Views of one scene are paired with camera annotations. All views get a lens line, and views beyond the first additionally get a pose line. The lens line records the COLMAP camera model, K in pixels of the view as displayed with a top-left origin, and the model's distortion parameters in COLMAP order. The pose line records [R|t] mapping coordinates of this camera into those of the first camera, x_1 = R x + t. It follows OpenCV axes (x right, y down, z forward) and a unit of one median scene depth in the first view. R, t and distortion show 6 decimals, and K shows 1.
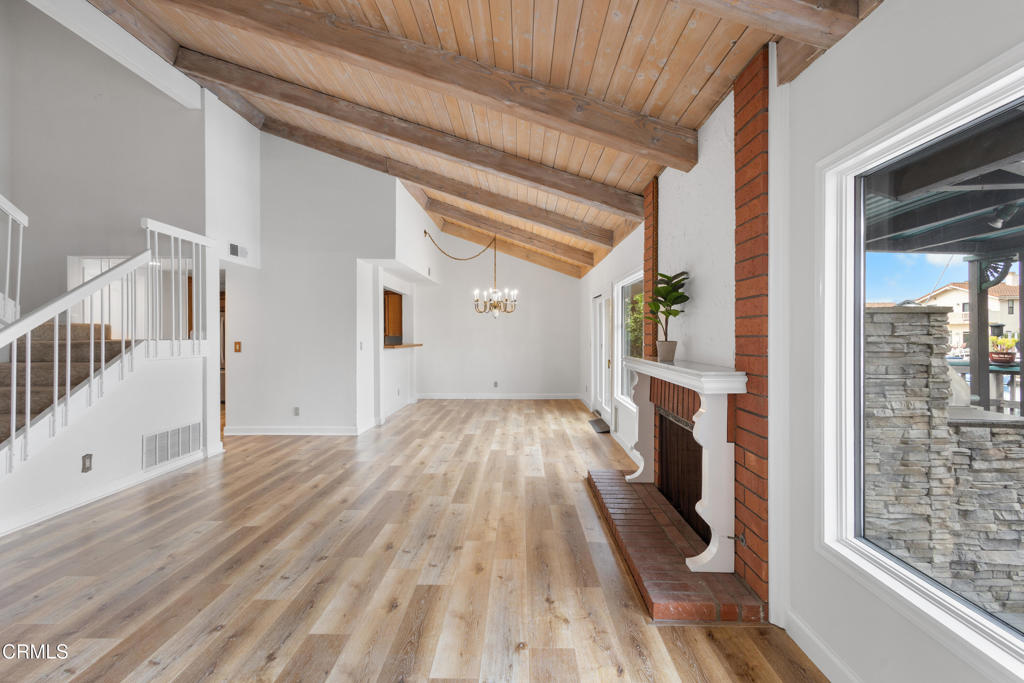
lens RADIAL K [[474.8, 0, 515.8], [0, 474.8, 332.2], [0, 0, 1]] dist [0.004558, -0.000181]
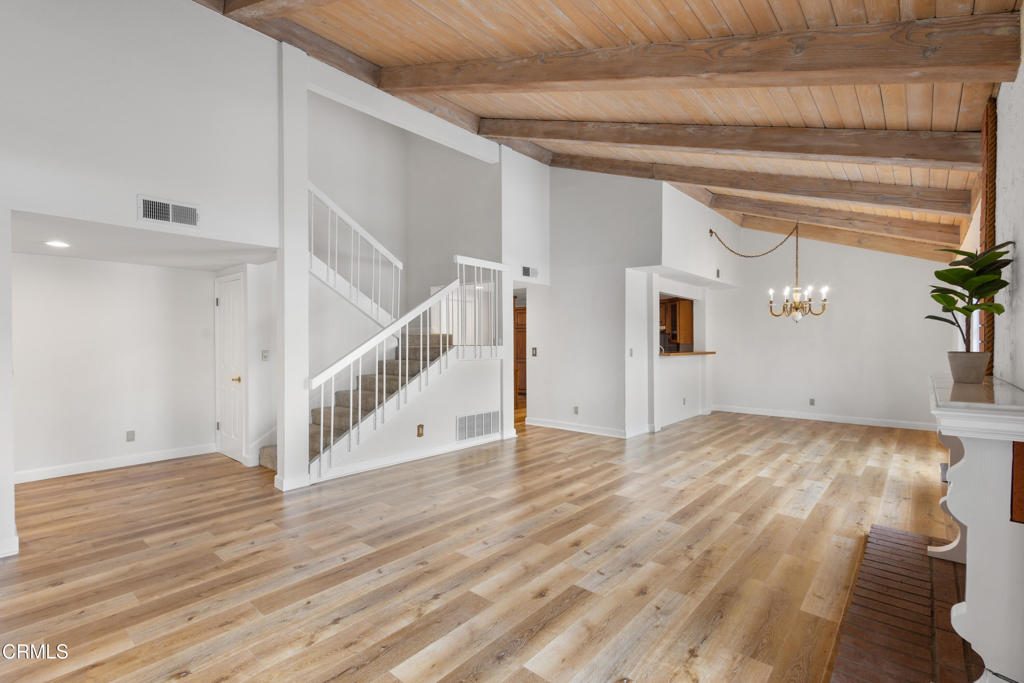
lens RADIAL K [[471.7, 0, 513.4], [0, 471.7, 342.7], [0, 0, 1]] dist [0.014729, -0.007055]
pose [[0.766148, 0.002160, -0.642660, 0.188979], [0.001984, 0.999982, 0.005727, 0.001091], [0.642661, -0.005662, 0.766130, 0.072936]]
